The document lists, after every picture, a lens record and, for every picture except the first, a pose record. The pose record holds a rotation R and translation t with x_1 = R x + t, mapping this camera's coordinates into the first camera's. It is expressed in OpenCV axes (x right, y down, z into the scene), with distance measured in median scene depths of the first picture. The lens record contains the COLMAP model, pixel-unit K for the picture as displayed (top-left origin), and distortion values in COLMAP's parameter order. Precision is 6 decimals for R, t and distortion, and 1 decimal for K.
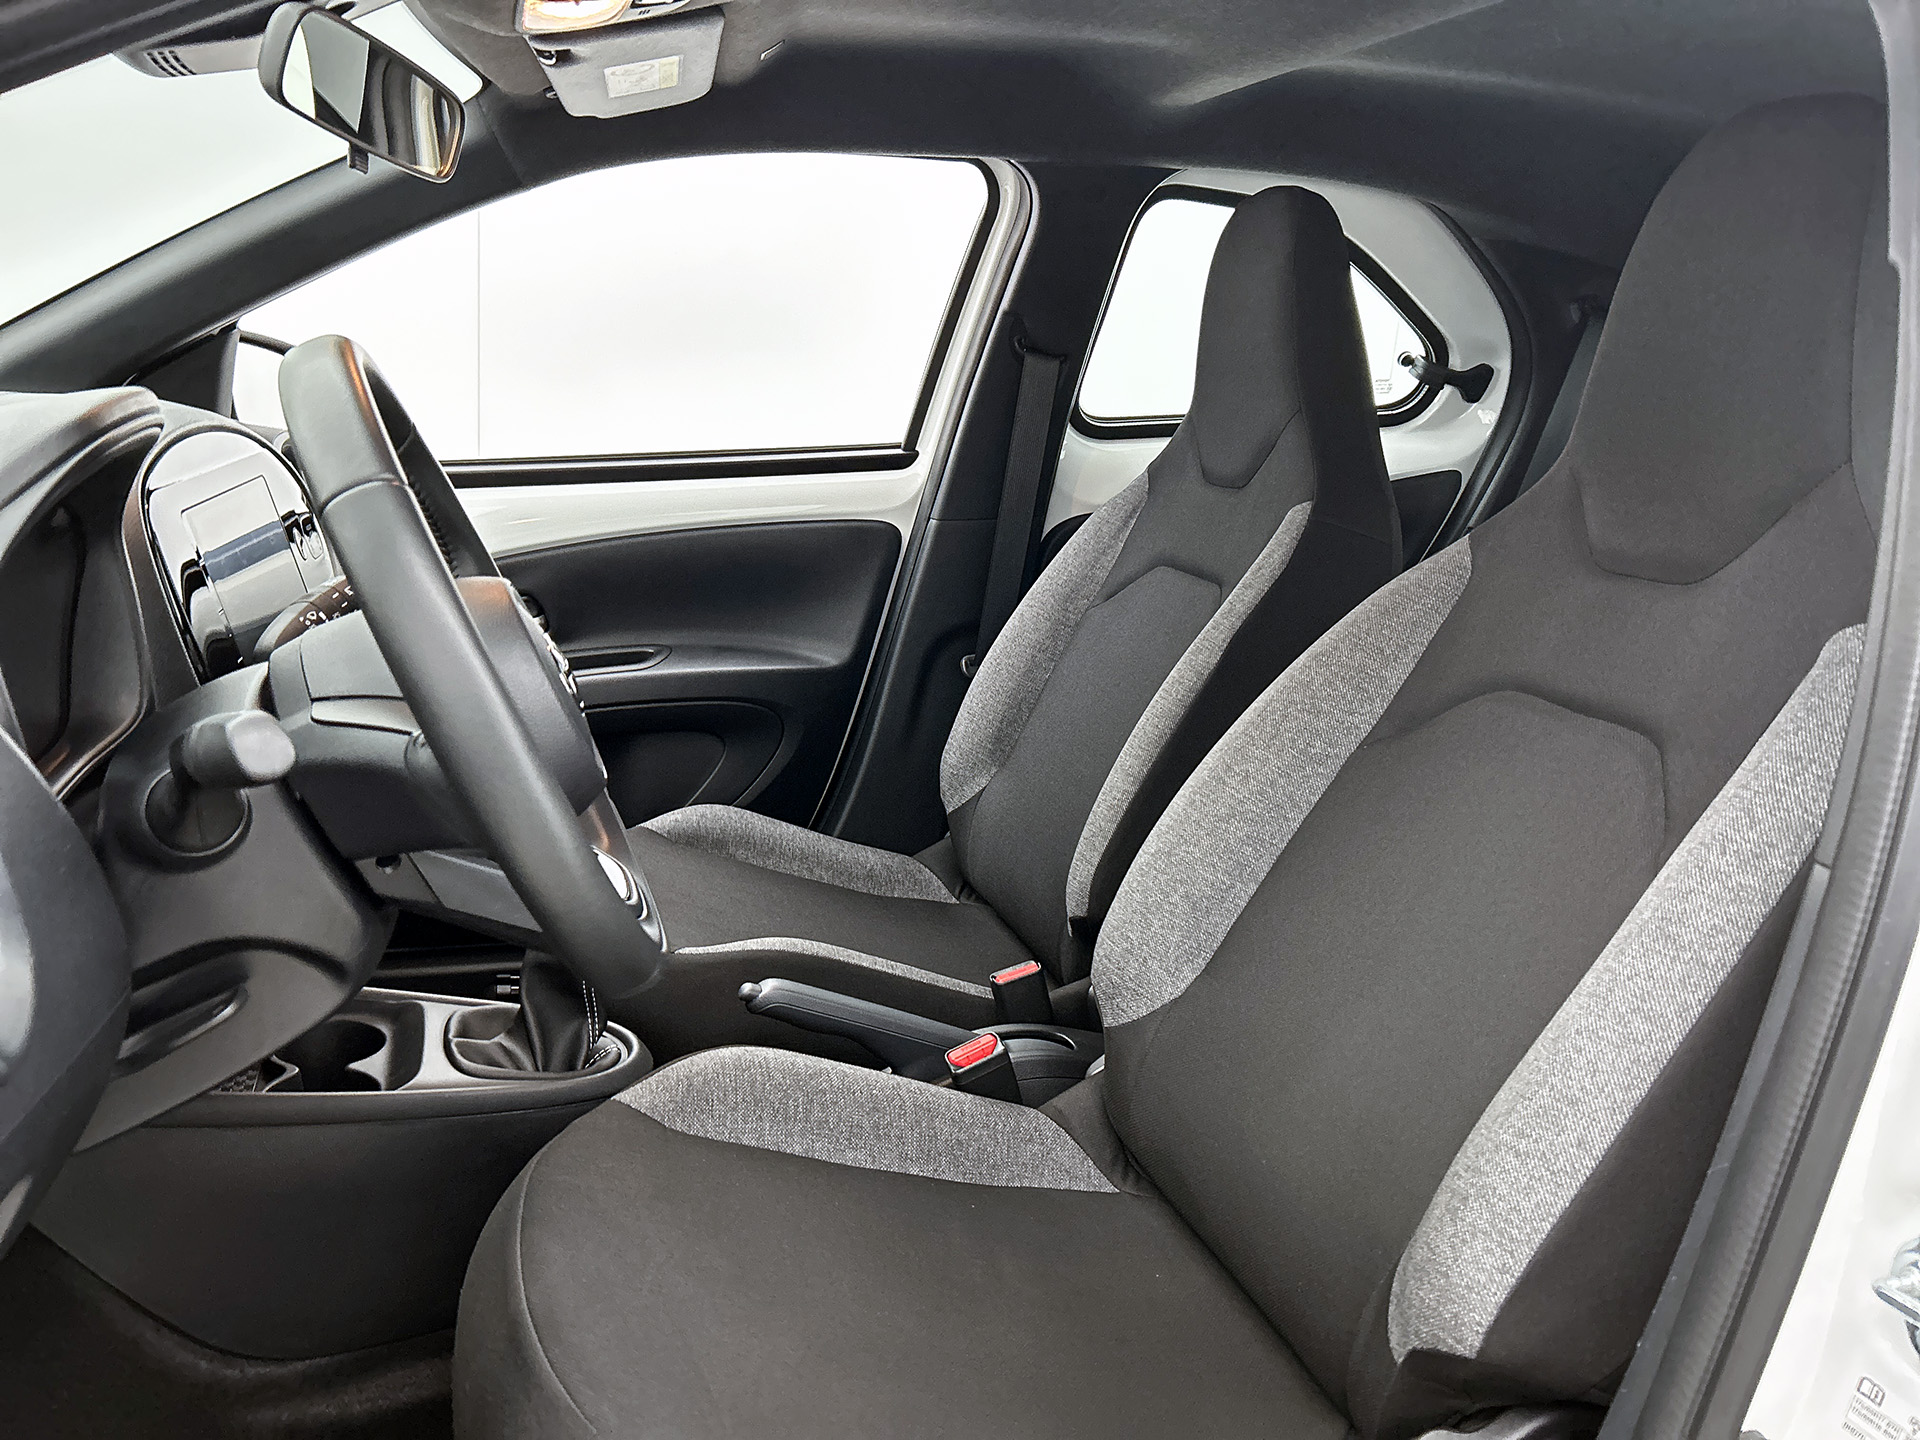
lens RADIAL K [[1434.3, 0, 964.8], [0, 1434.3, 741.0], [0, 0, 1]] dist [0.109421, -0.220922]
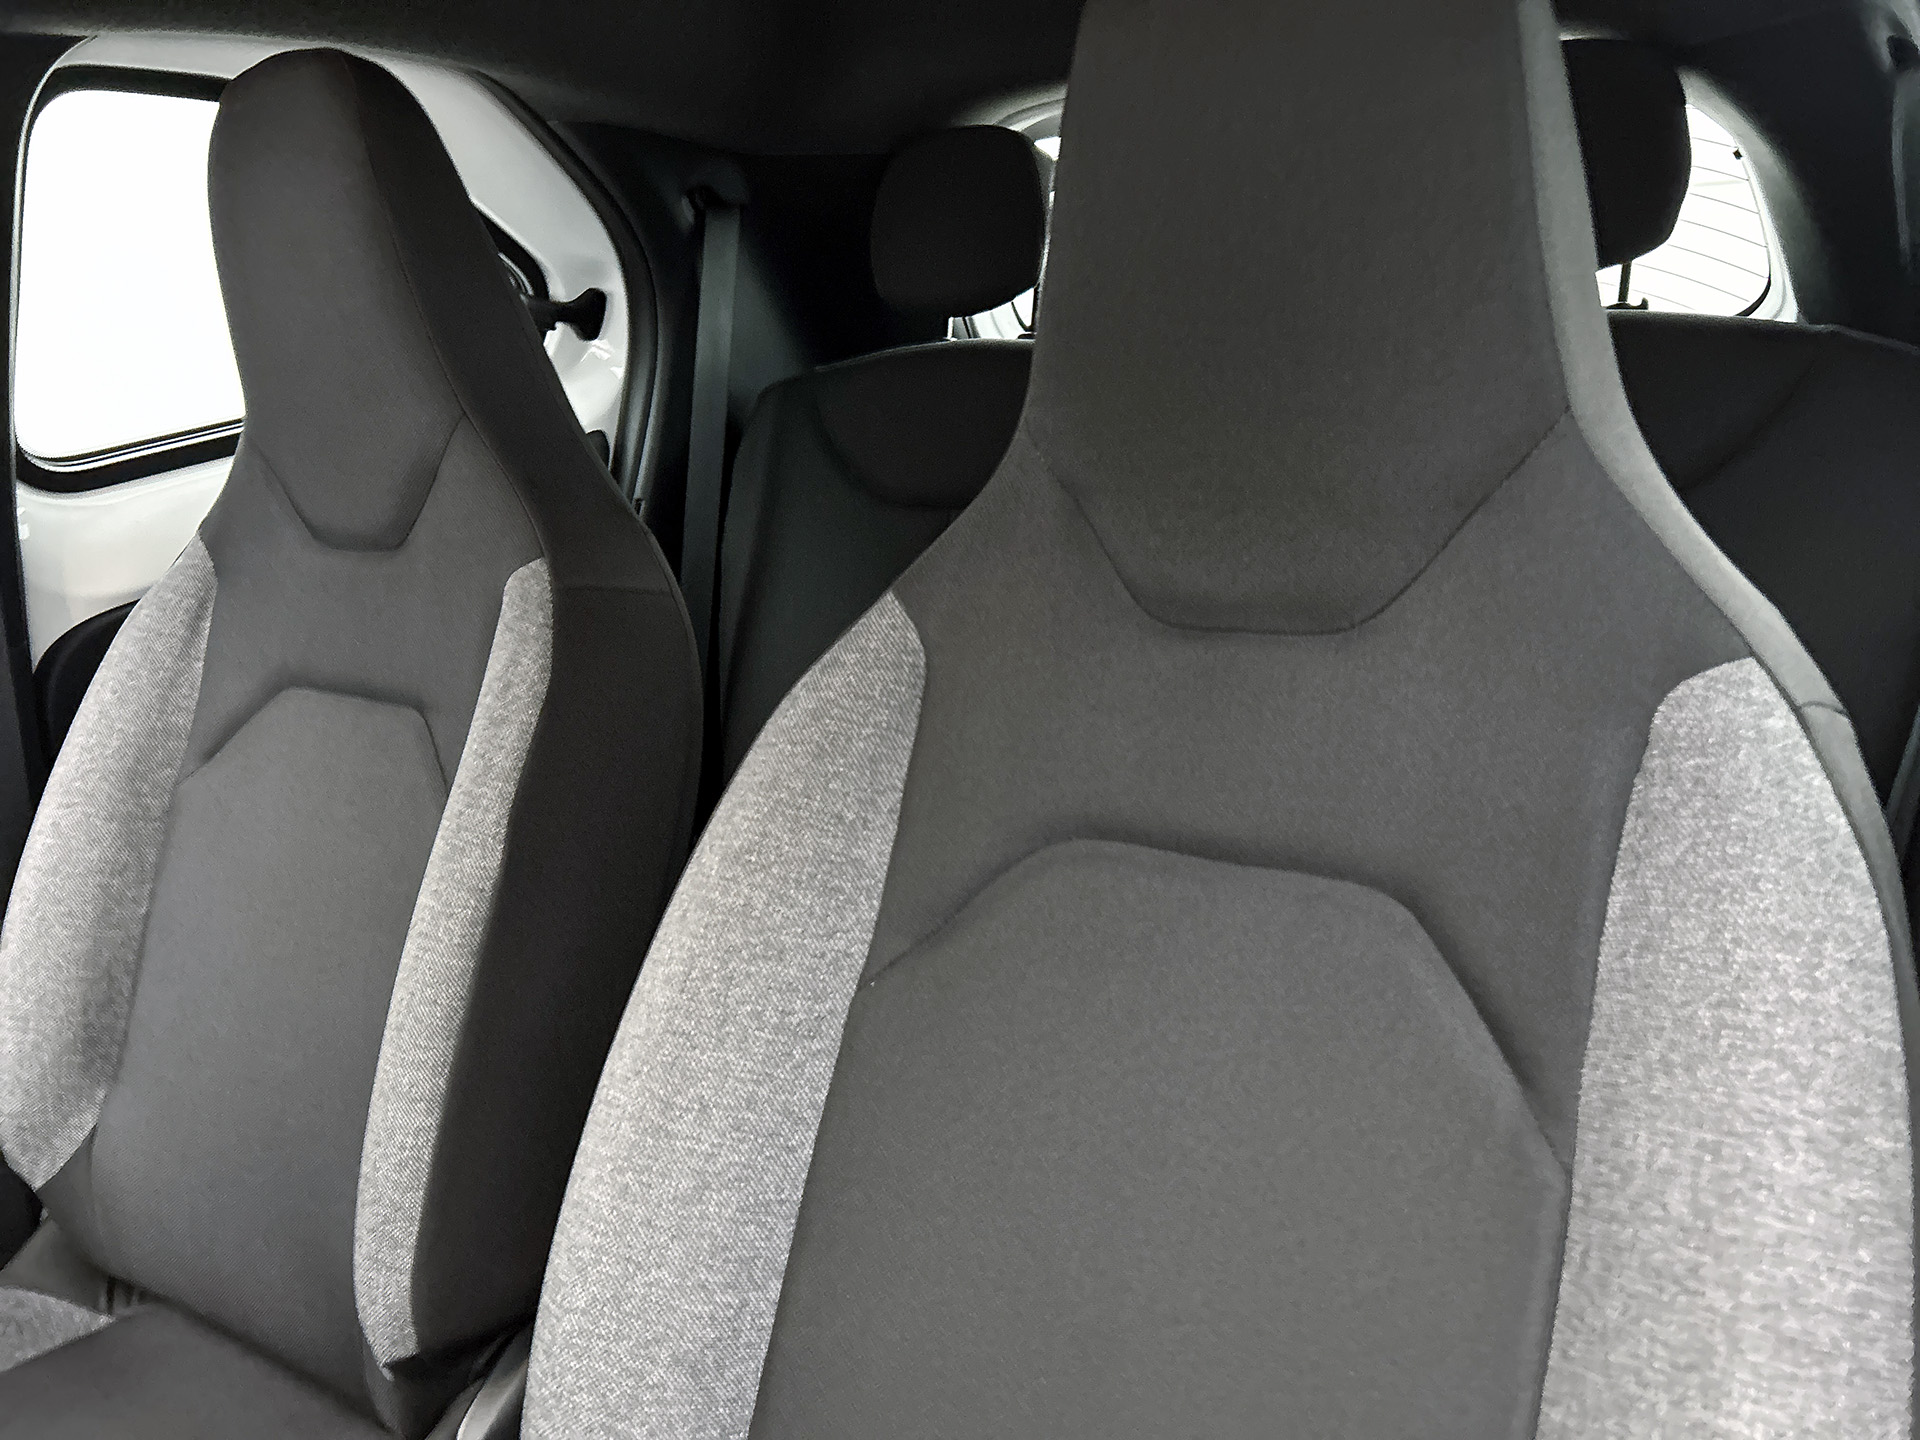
lens RADIAL K [[1460.9, 0, 971.3], [0, 1460.9, 728.1], [0, 0, 1]] dist [0.030818, -0.038023]
pose [[0.765669, -0.309264, 0.564009, 0.000142], [0.277930, 0.949820, 0.143513, -0.120280], [-0.580091, 0.046871, 0.813202, 0.336521]]
